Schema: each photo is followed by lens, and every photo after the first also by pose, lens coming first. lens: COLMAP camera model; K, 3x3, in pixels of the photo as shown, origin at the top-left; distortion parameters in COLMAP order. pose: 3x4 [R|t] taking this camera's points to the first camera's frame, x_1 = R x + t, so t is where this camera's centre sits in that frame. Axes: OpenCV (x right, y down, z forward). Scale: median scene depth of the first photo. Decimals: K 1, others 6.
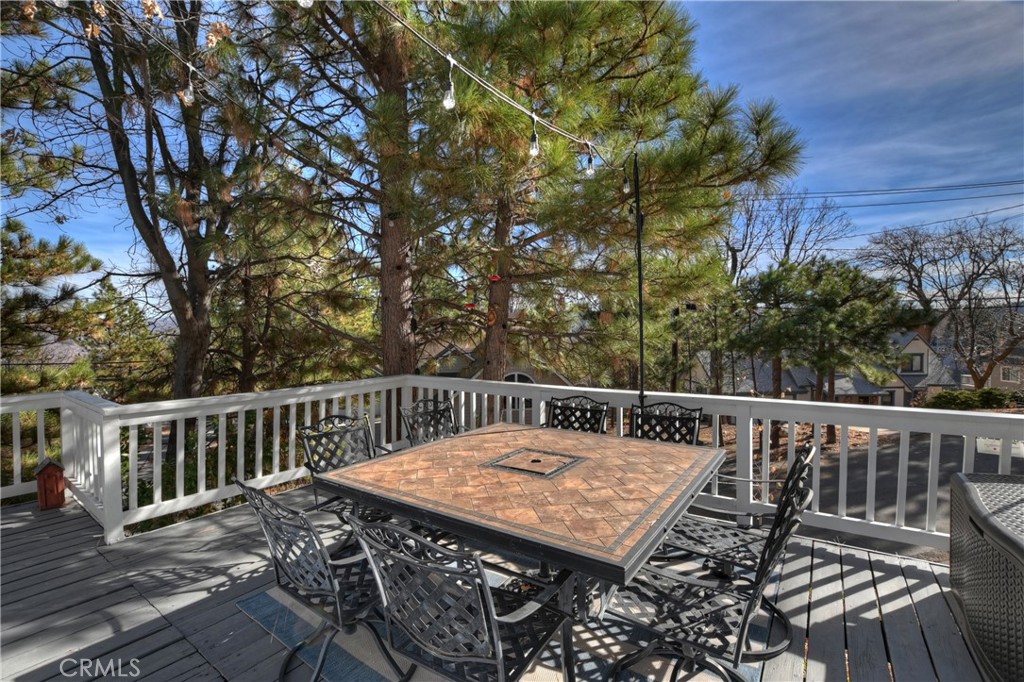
lens RADIAL K [[442.0, 0, 512.0], [0, 442.0, 341.0], [0, 0, 1]] dist [-0.000921, -0.000070]
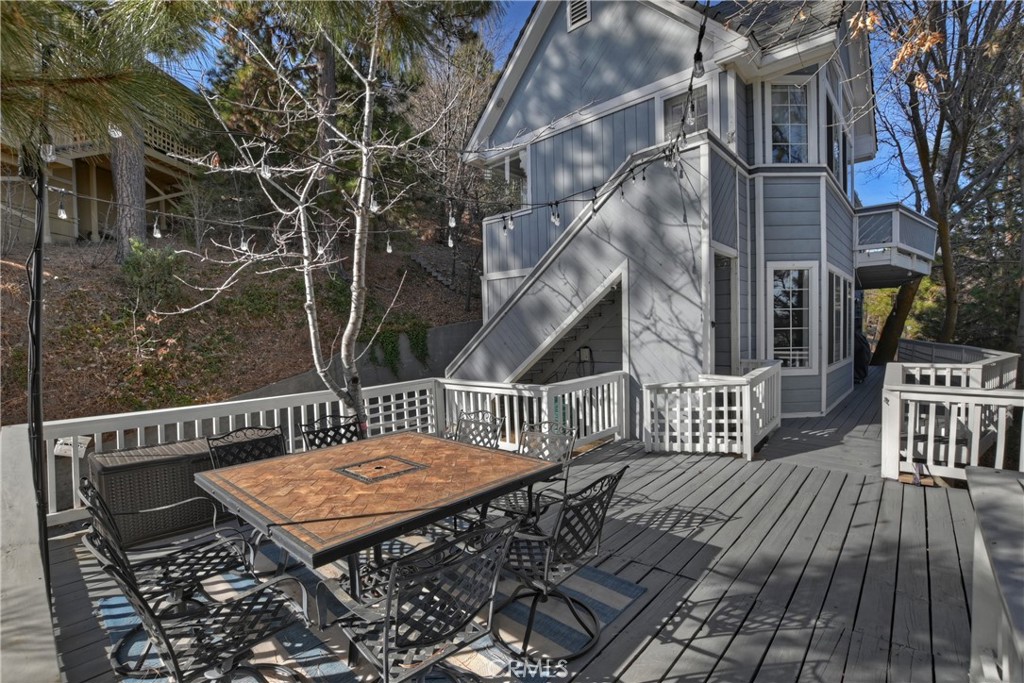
lens RADIAL K [[442.0, 0, 512.0], [0, 442.0, 341.5], [0, 0, 1]] dist [-0.000921, -0.000070]
pose [[-0.991553, 0.040526, 0.123212, -0.452207], [0.044170, 0.998659, 0.026991, -0.072344], [-0.121953, 0.032206, -0.992013, 2.128011]]
